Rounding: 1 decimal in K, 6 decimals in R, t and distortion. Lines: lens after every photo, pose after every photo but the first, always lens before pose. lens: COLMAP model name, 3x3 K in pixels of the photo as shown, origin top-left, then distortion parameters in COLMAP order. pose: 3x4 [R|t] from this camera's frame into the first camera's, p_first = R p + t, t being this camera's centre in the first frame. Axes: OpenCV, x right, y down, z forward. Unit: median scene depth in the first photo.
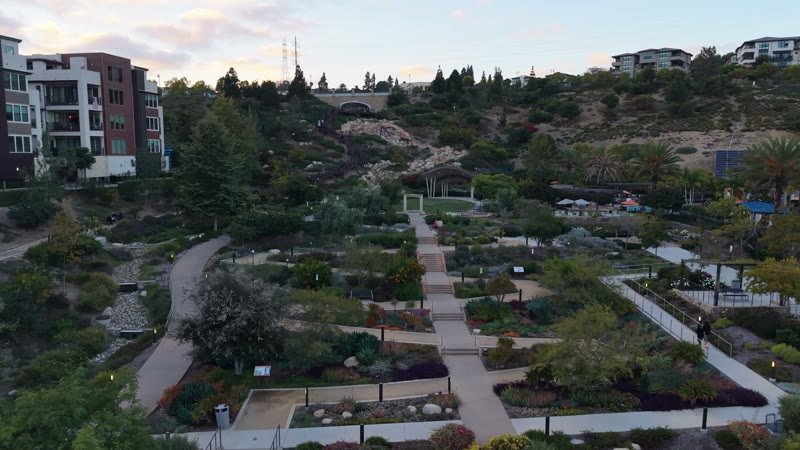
lens RADIAL K [[568.4, 0, 400.0], [0, 568.4, 225.0], [0, 0, 1]] dist [0.132529, -0.400762]
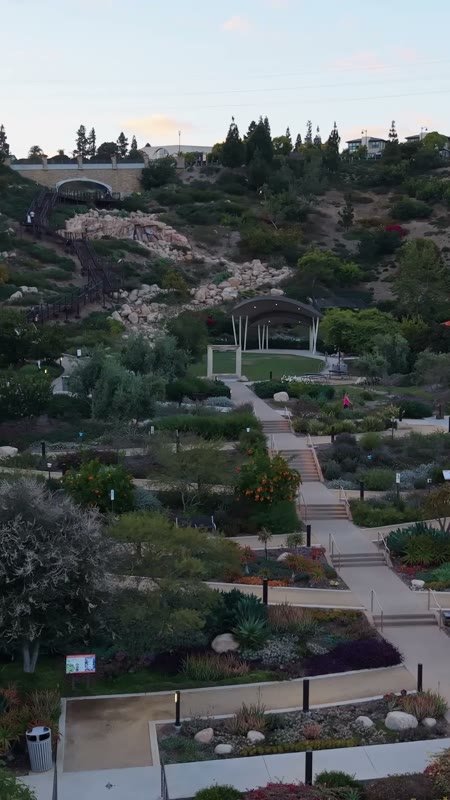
lens RADIAL K [[1009.3, 0, 225.0], [0, 1009.3, 400.0], [0, 0, 1]] dist [0.162207, -0.584102]
pose [[0.995571, -0.010328, 0.093446, -0.044330], [0.010273, 0.999947, 0.001071, -0.000431], [-0.093452, -0.000106, 0.995624, 0.000510]]
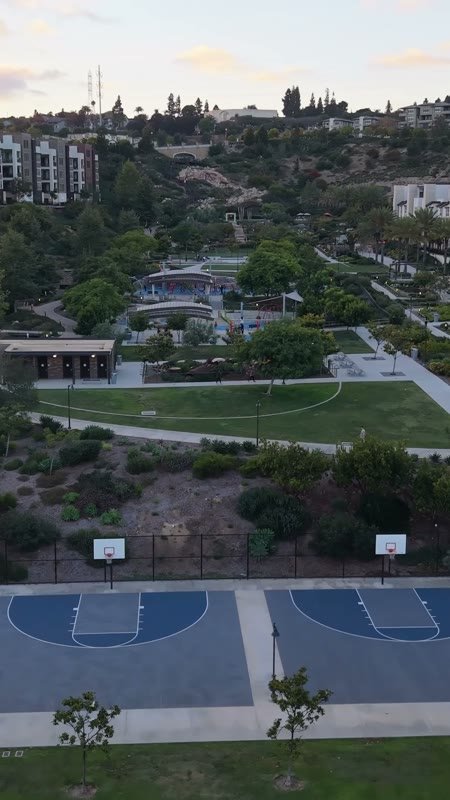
lens RADIAL K [[1009.3, 0, 225.0], [0, 1009.3, 400.0], [0, 0, 1]] dist [0.162207, -0.584102]
pose [[0.999731, -0.006905, 0.022139, -0.050005], [0.005300, 0.997408, 0.071760, 0.215125], [-0.022577, -0.071624, 0.997176, -1.613386]]
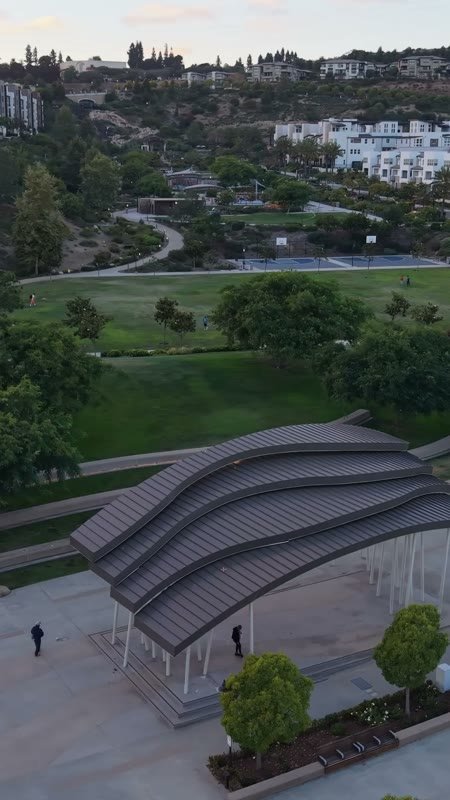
lens RADIAL K [[1009.3, 0, 225.0], [0, 1009.3, 400.0], [0, 0, 1]] dist [0.162207, -0.584102]
pose [[0.975132, -0.051978, 0.215443, -0.441037], [0.025562, 0.991999, 0.123634, 0.346806], [-0.220145, -0.115053, 0.968658, -2.420302]]
